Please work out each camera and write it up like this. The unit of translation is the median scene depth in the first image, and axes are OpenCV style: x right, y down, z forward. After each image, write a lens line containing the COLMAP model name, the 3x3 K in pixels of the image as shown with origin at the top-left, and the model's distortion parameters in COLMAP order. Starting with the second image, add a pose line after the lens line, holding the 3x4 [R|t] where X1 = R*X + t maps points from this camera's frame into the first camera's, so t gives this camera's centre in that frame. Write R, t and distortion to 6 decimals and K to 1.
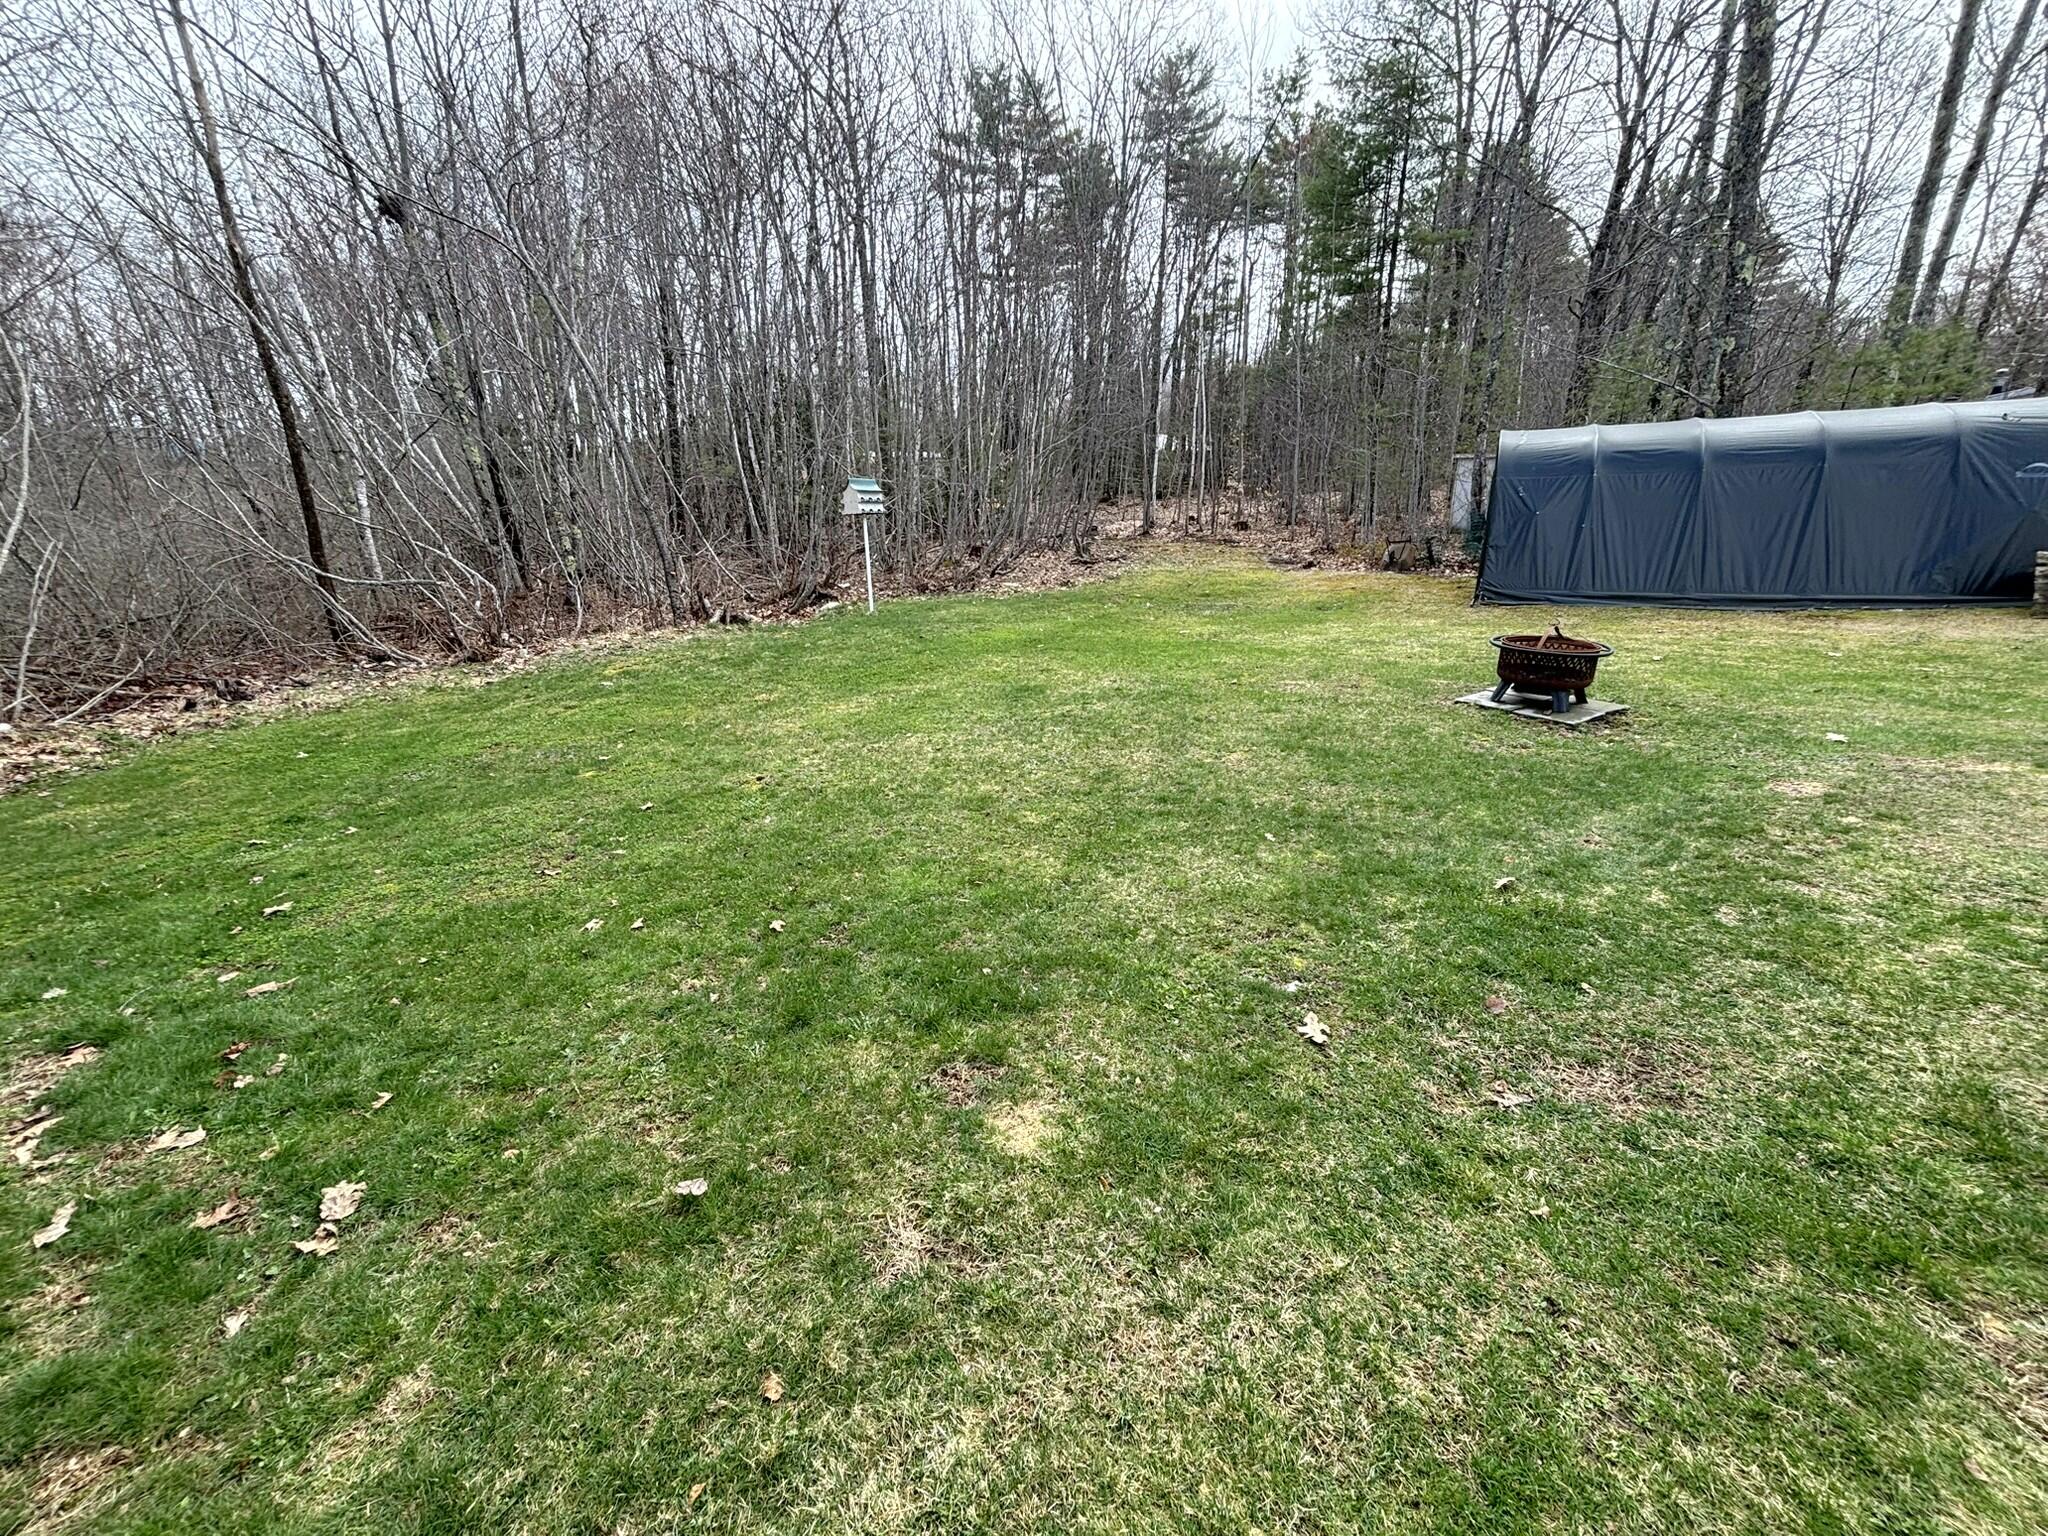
lens RADIAL K [[826.8, 0, 1022.5], [0, 826.8, 767.1], [0, 0, 1]] dist [-0.001809, -0.000414]
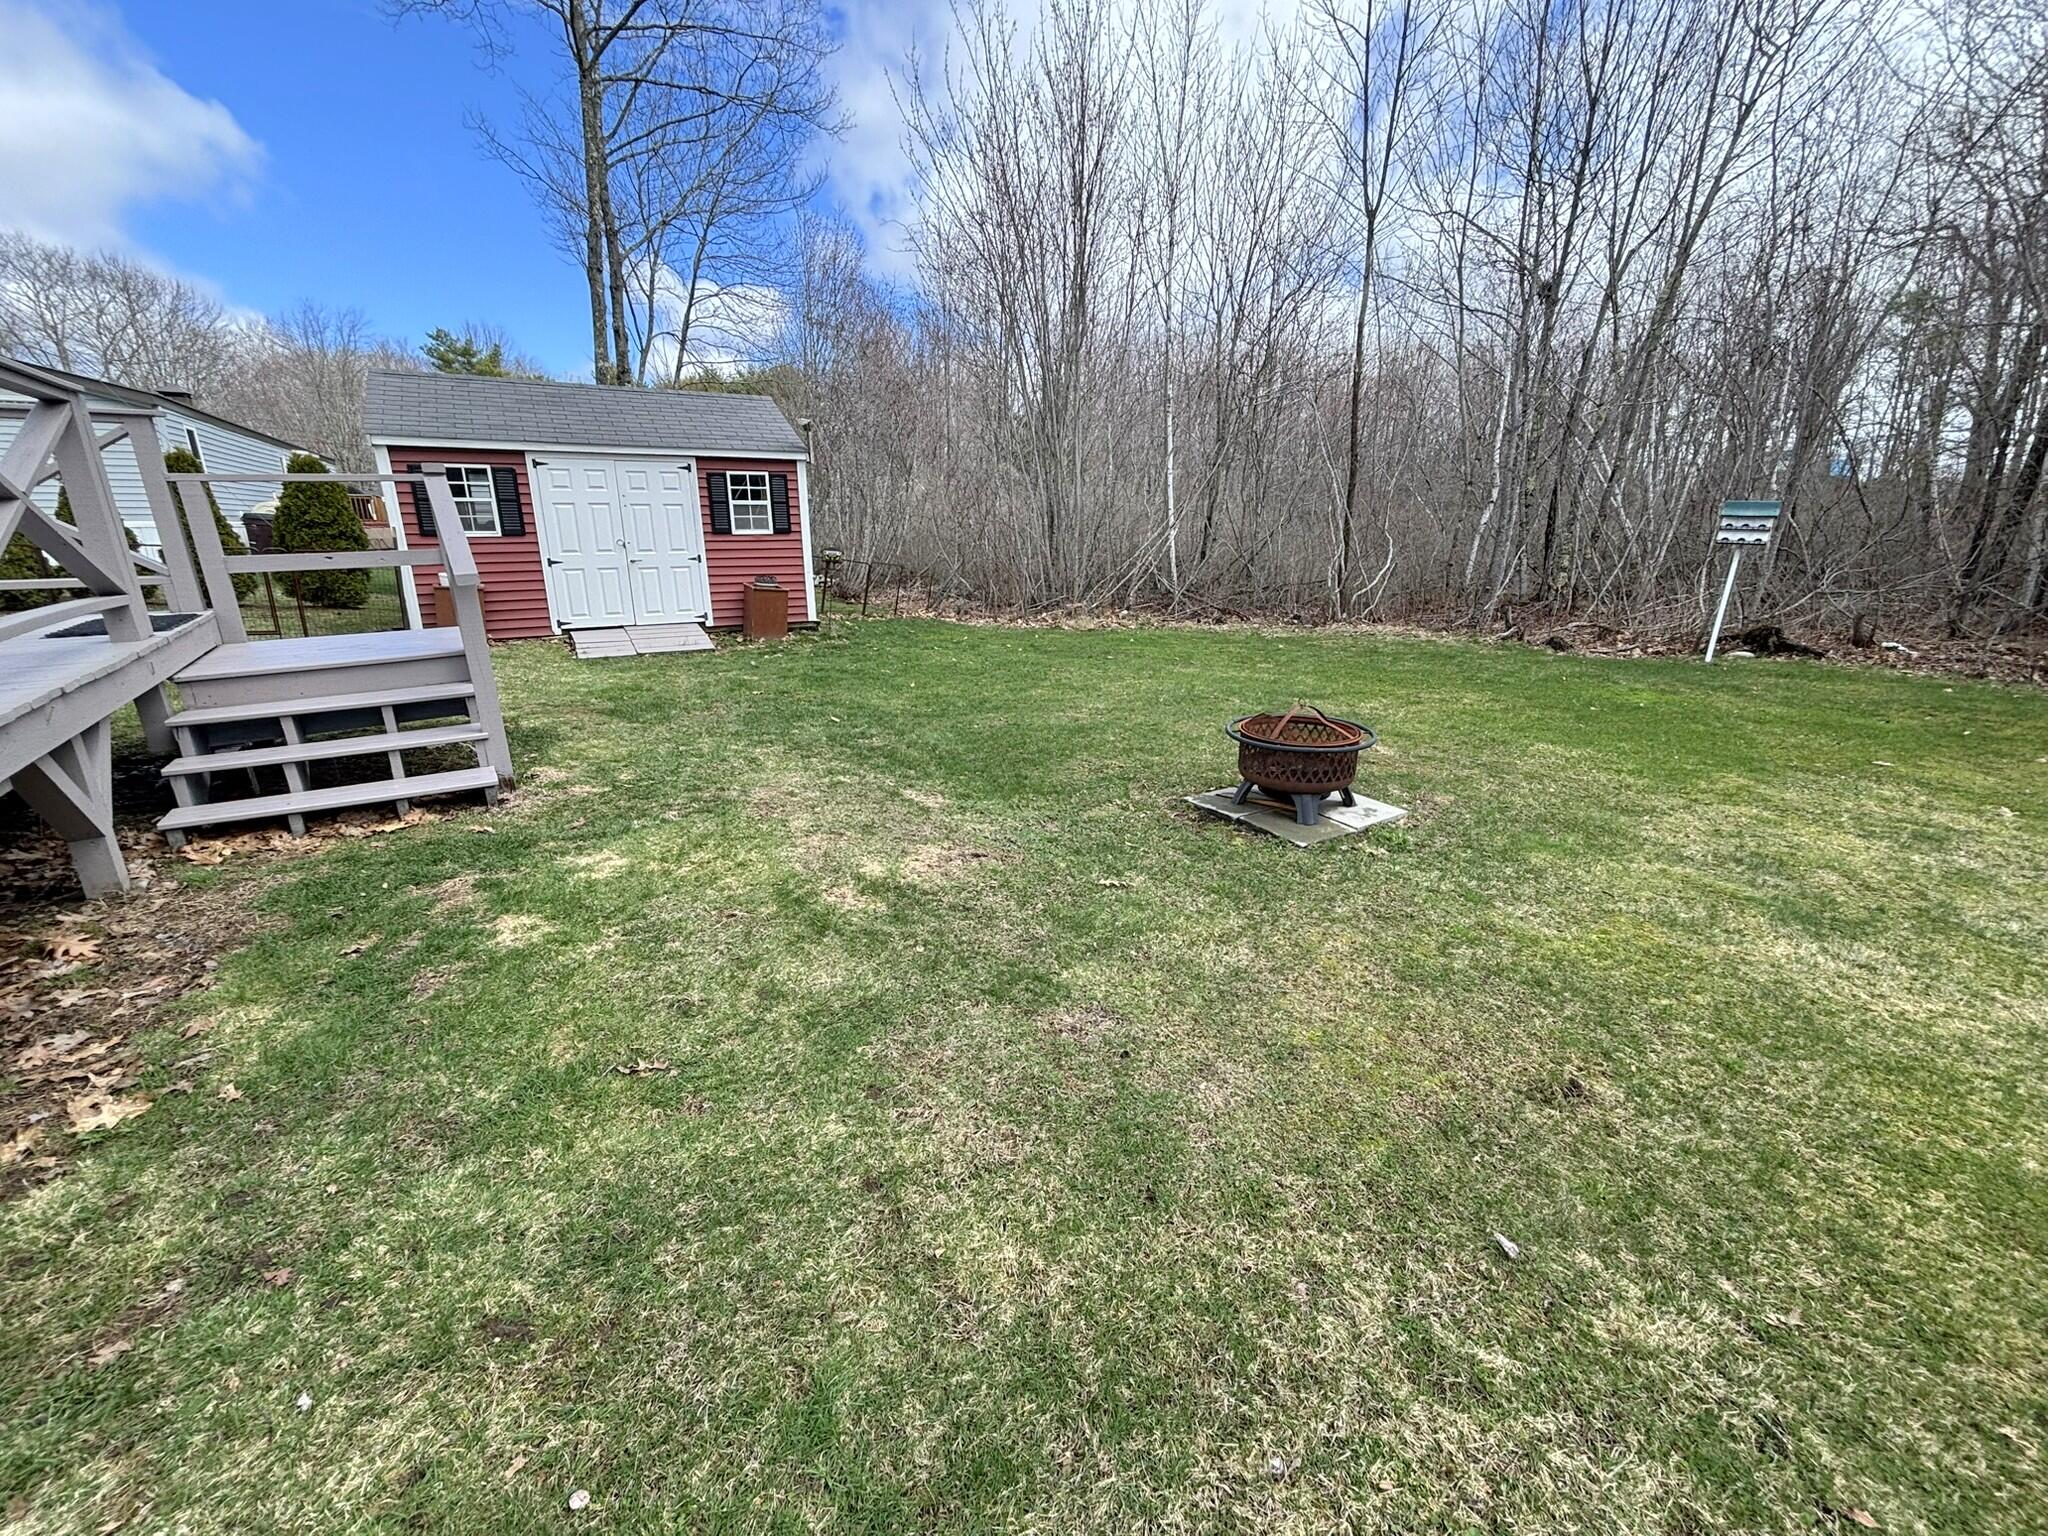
lens RADIAL K [[818.0, 0, 1020.8], [0, 818.0, 772.6], [0, 0, 1]] dist [-0.001439, 0.000277]
pose [[-0.008224, 0.303974, -0.952645, 0.146075], [-0.311537, 0.904484, 0.291296, -0.027000], [0.950198, 0.299180, 0.087260, 0.075679]]
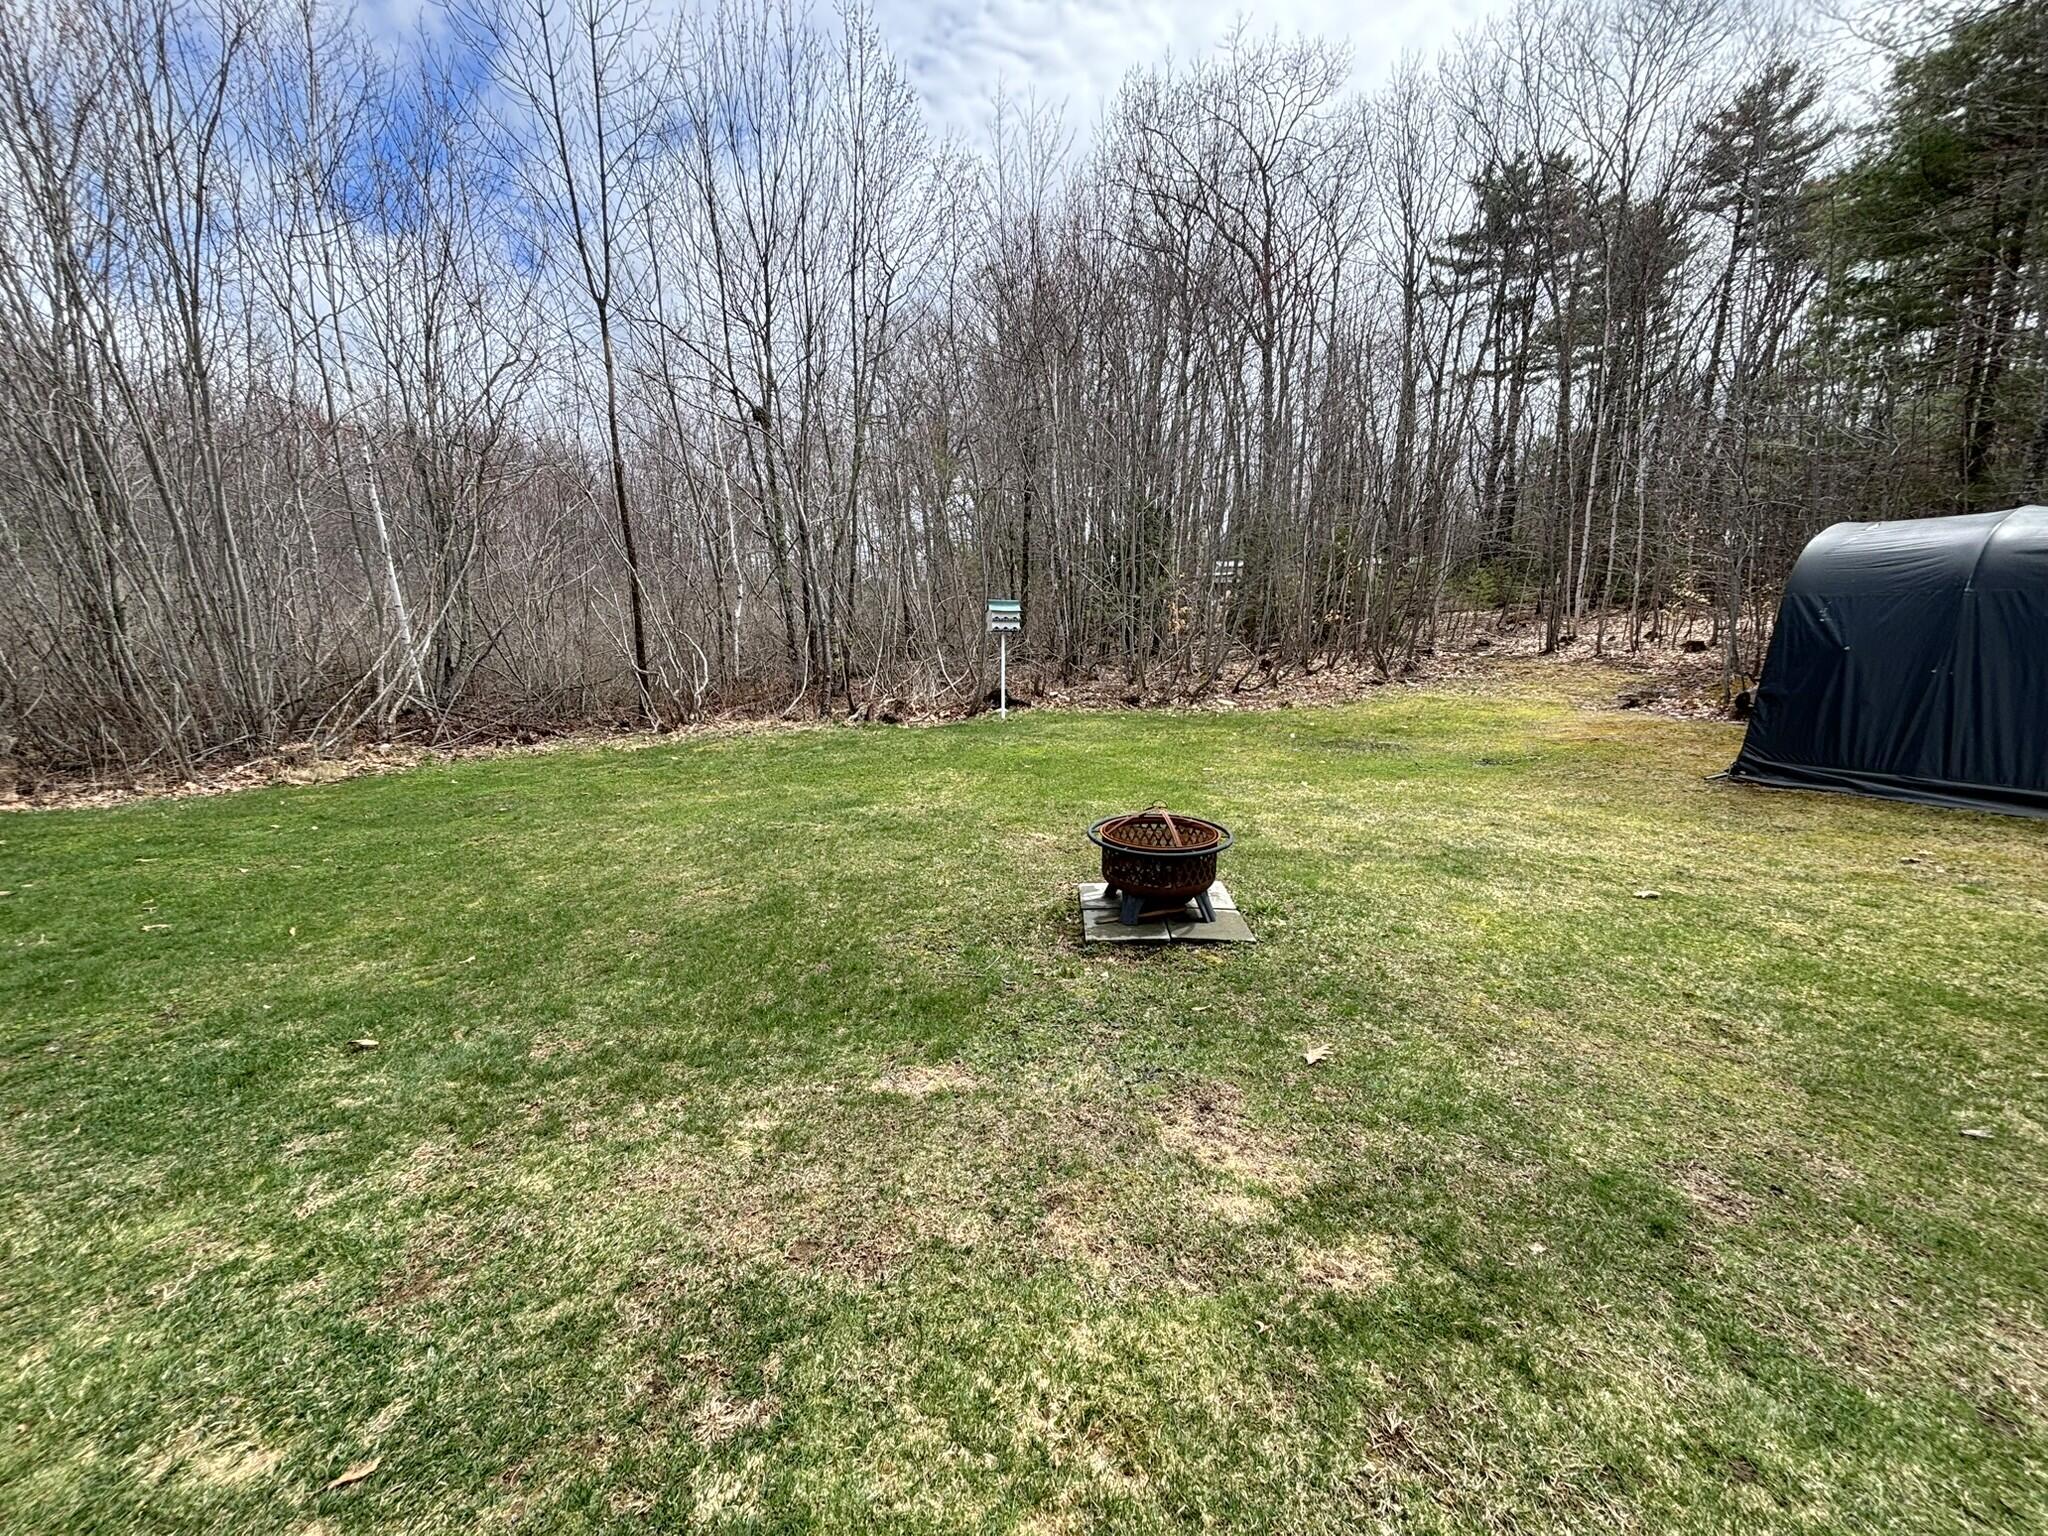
lens RADIAL K [[816.1, 0, 1020.8], [0, 816.1, 769.0], [0, 0, 1]] dist [0.002109, -0.000533]
pose [[0.826921, 0.111128, -0.551228, 0.100582], [-0.173411, 0.982897, -0.061989, -0.014878], [0.534912, 0.146849, 0.832049, 0.033170]]
